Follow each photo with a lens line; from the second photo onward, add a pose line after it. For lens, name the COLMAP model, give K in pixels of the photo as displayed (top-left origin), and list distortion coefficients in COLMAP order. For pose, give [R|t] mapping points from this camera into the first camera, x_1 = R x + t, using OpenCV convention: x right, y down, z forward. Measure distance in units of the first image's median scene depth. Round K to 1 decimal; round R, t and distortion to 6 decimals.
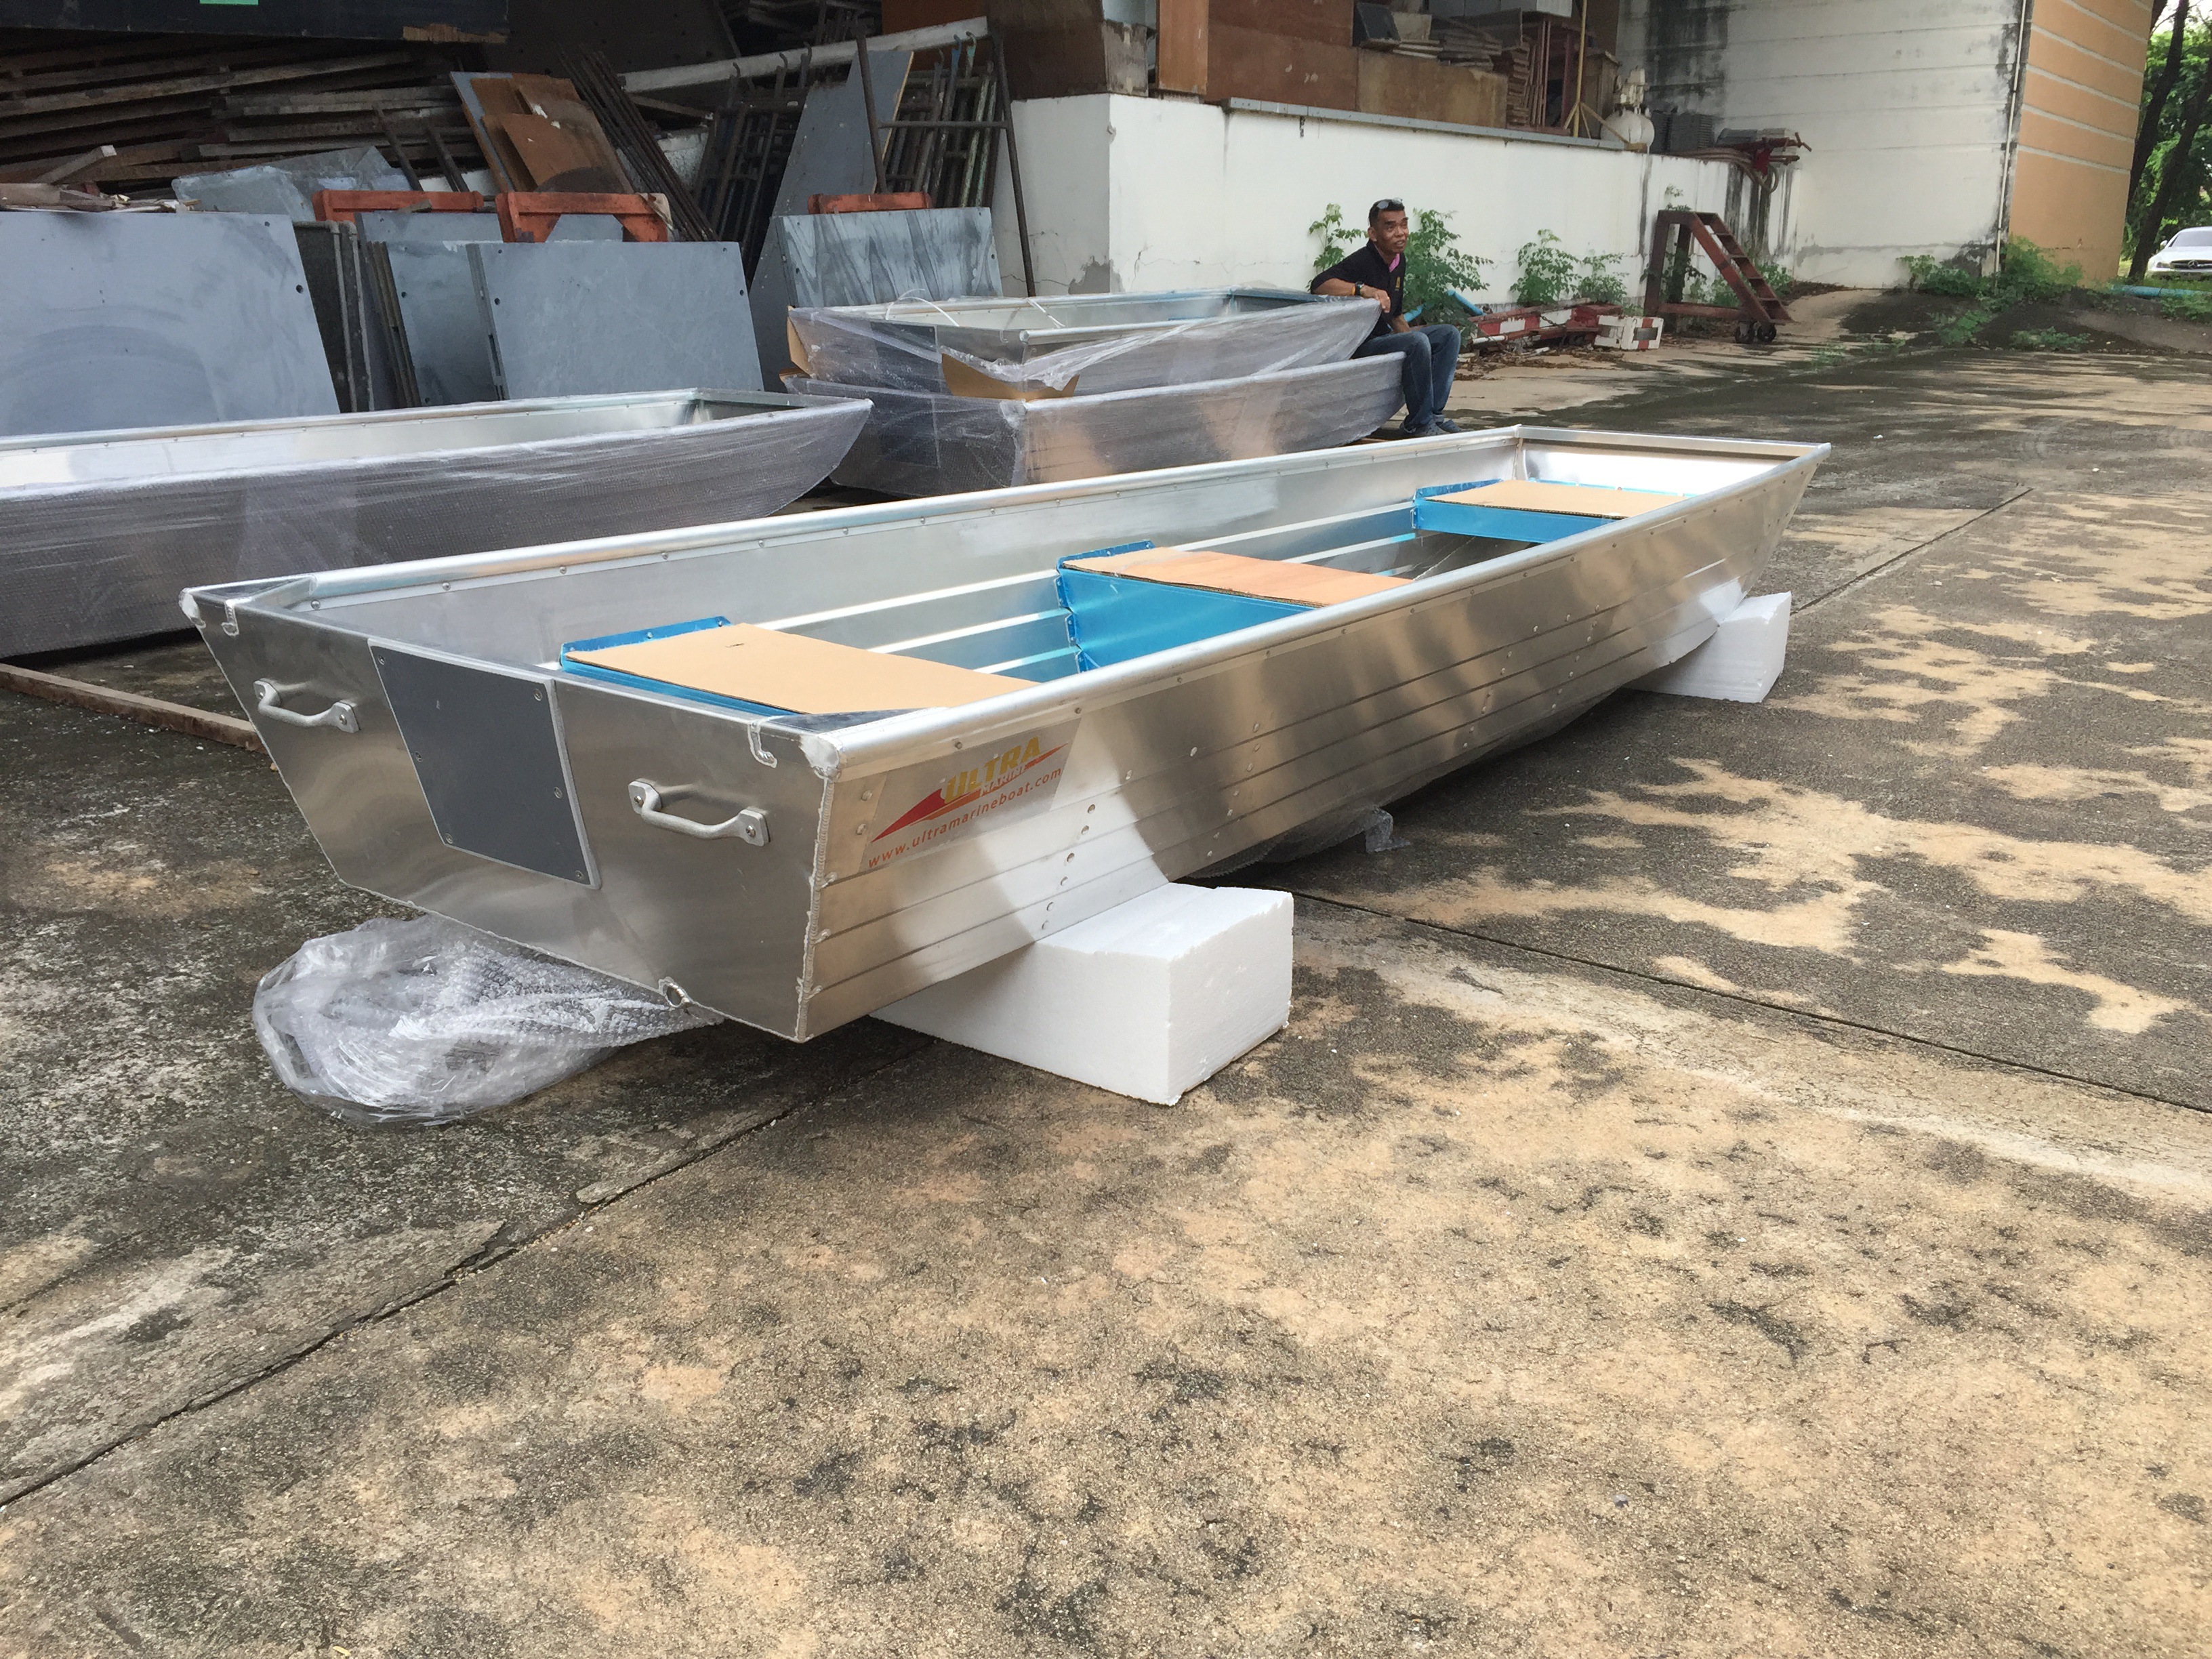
lens RADIAL K [[1899.8, 0, 1101.8], [0, 1899.8, 844.4], [0, 0, 1]] dist [0.078388, -0.118849]
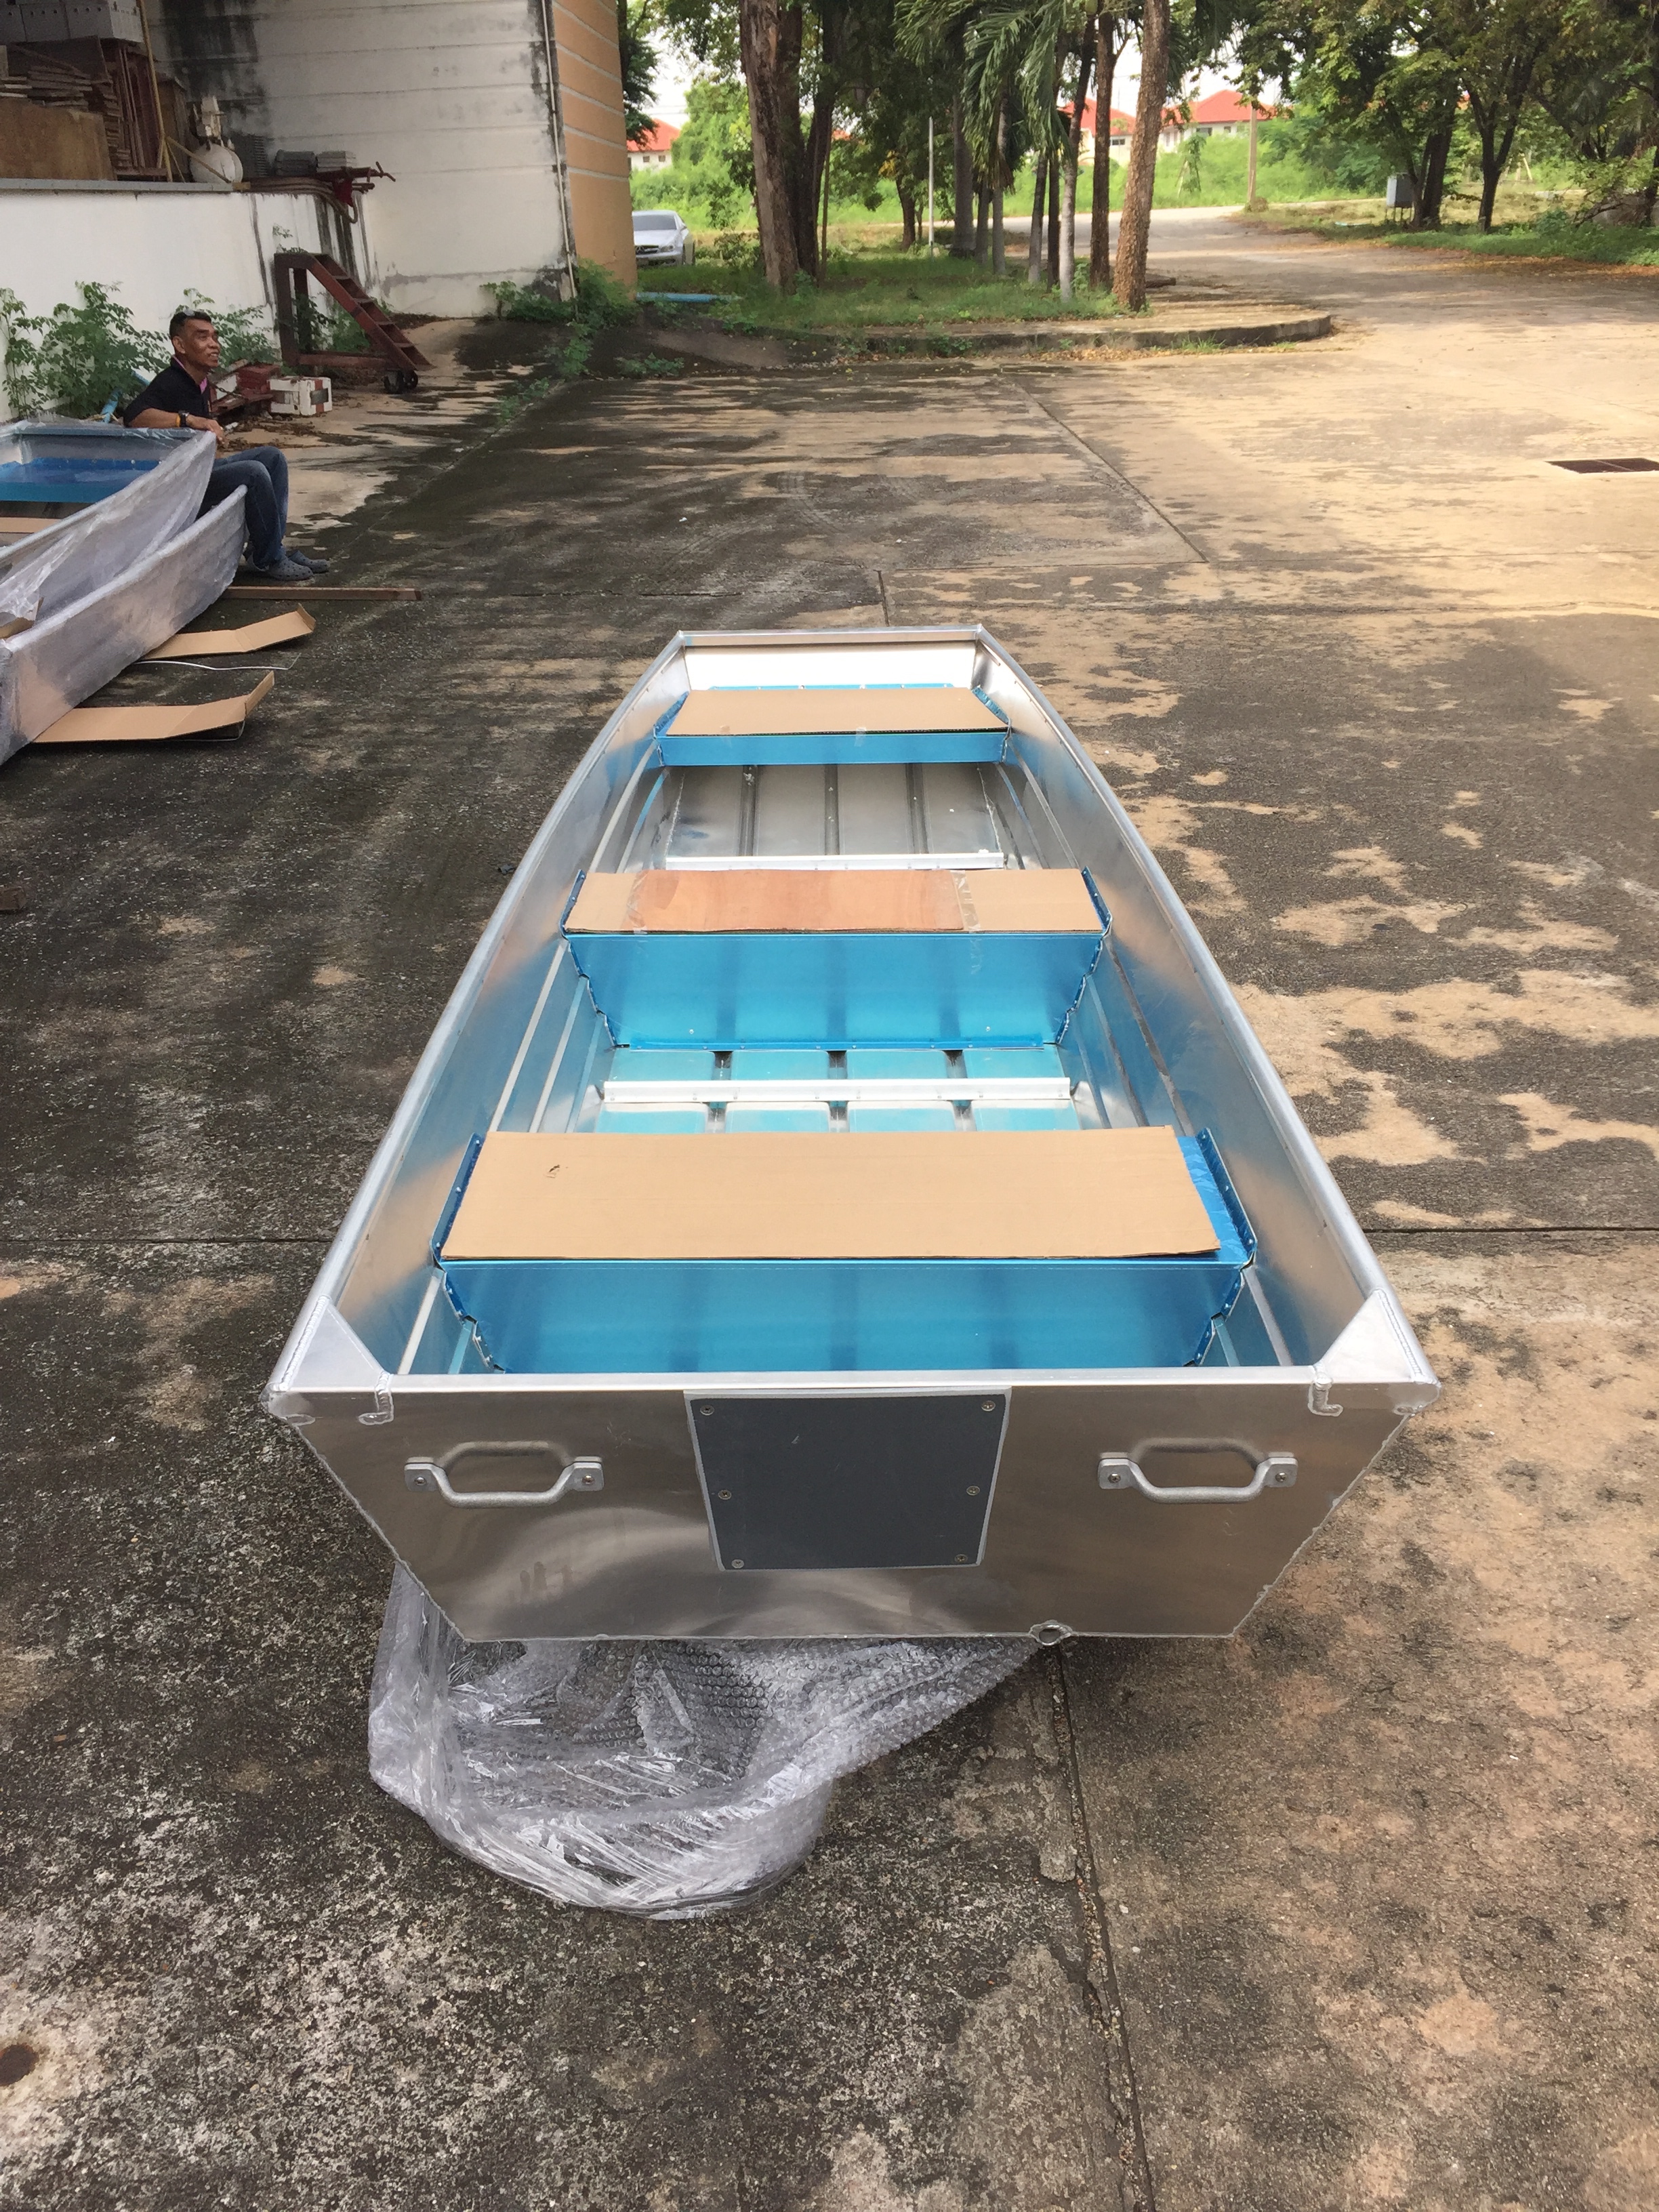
lens RADIAL K [[1899.8, 0, 836.0], [0, 1899.8, 1118.6], [0, 0, 1]] dist [0.078388, -0.118849]
pose [[0.811186, -0.276047, 0.515535, -0.467472], [0.204764, 0.959843, 0.191762, -0.237025], [-0.547768, -0.049992, 0.835136, 0.182229]]
